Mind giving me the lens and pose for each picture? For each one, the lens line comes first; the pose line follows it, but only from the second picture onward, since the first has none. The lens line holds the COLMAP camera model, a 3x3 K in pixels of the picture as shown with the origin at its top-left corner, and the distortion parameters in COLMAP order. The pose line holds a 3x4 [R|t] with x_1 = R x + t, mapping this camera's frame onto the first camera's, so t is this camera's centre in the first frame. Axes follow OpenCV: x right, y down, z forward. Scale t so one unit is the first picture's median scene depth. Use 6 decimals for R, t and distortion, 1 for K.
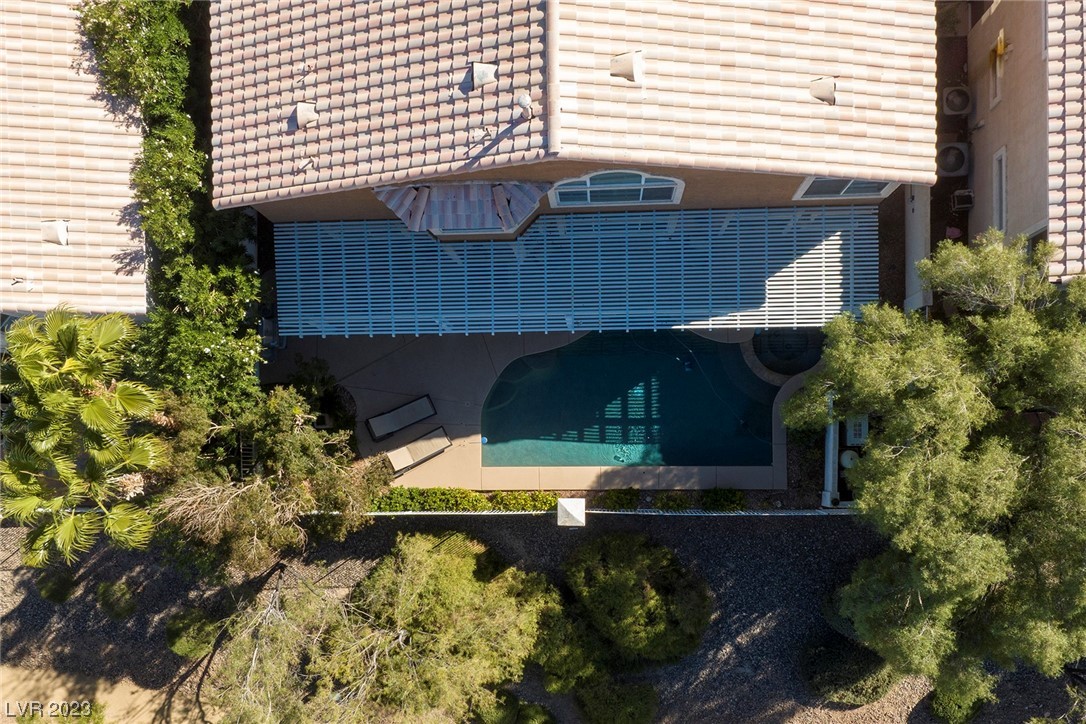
lens RADIAL K [[1108.9, 0, 471.6], [0, 1108.9, 474.3], [0, 0, 1]] dist [-0.009405, 0.013716]
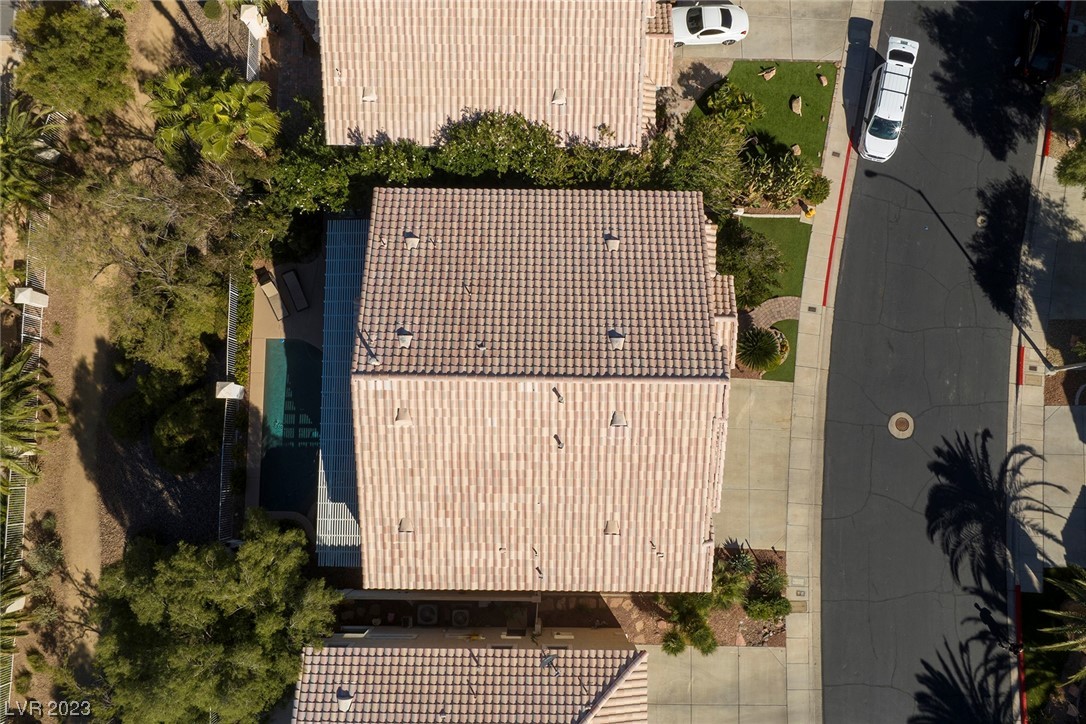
lens RADIAL K [[905.8, 0, 543.0], [0, 905.8, 362.0], [0, 0, 1]] dist [-0.028102, -0.007688]
pose [[-0.024260, 0.999505, 0.020020, 0.007322], [-0.999153, -0.023576, -0.033714, -0.382370], [-0.033225, -0.020821, 0.999231, -0.370700]]
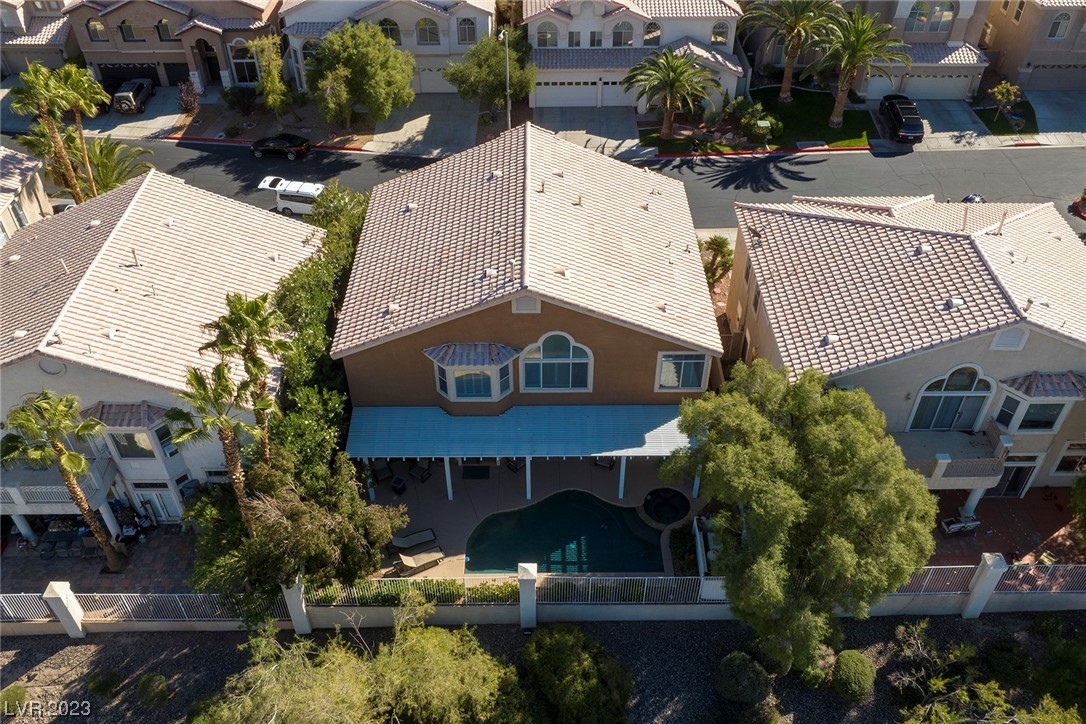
lens RADIAL K [[888.5, 0, 543.0], [0, 888.5, 362.0], [0, 0, 1]] dist [0.000805, 0.004051]
pose [[0.993035, 0.092351, 0.073165, 0.000986], [-0.003542, 0.644105, -0.764929, 0.698439], [-0.117767, 0.759342, 0.639946, 0.055595]]
